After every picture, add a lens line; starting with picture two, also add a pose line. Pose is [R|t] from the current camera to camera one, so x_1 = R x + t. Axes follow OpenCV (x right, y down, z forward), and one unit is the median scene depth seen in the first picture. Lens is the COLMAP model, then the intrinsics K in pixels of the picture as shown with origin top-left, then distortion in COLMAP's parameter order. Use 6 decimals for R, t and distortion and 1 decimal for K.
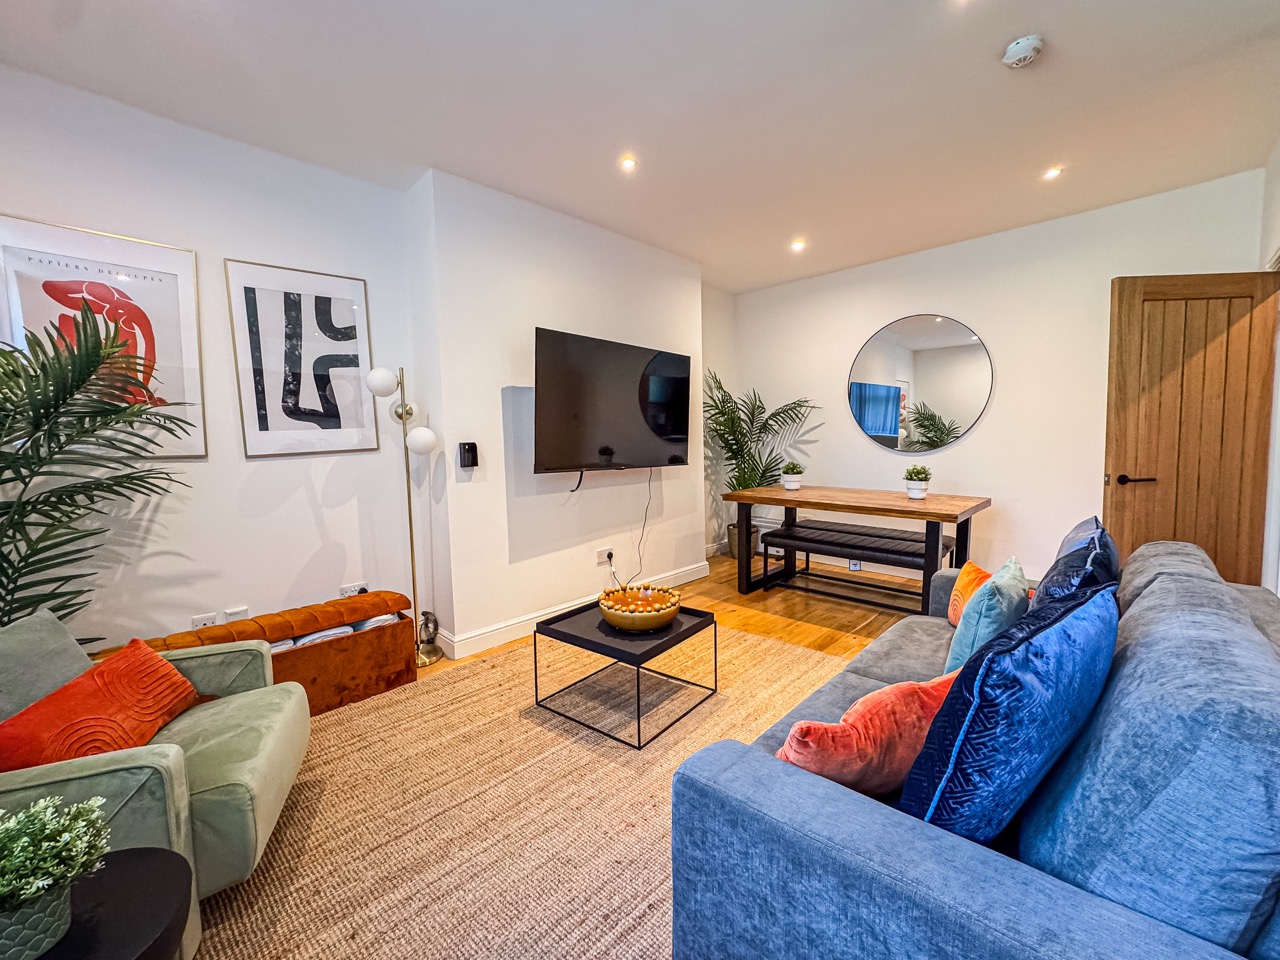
lens RADIAL K [[524.0, 0, 645.8], [0, 524.0, 483.6], [0, 0, 1]] dist [-0.035713, 0.014285]
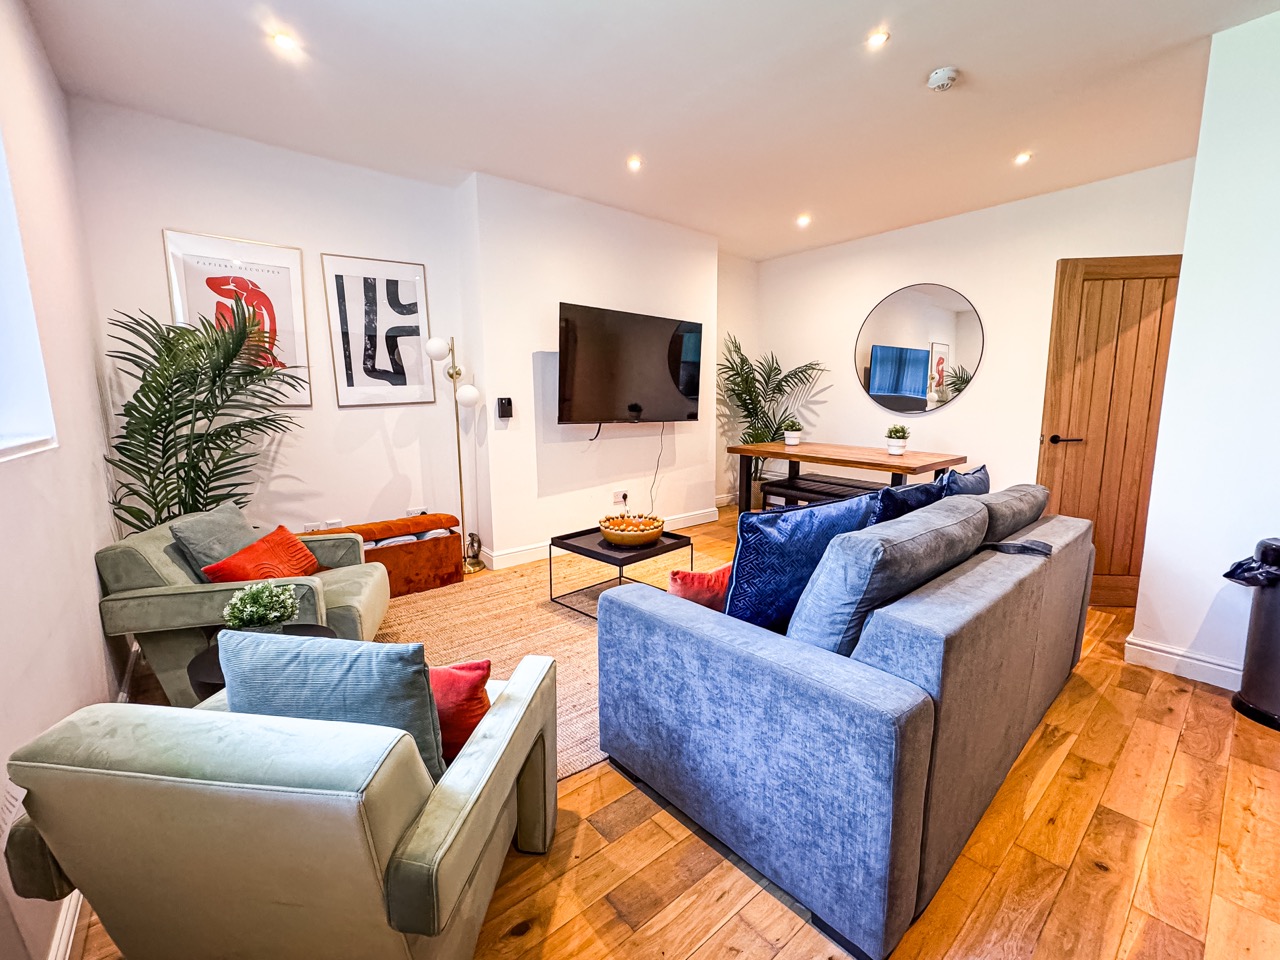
lens RADIAL K [[512.3, 0, 639.3], [0, 512.3, 477.6], [0, 0, 1]] dist [-0.046545, 0.022861]
pose [[0.995051, 0.029630, -0.094848, 0.112926], [-0.022811, 0.997130, 0.072191, 0.018023], [0.096715, -0.069670, 0.992871, -0.211591]]
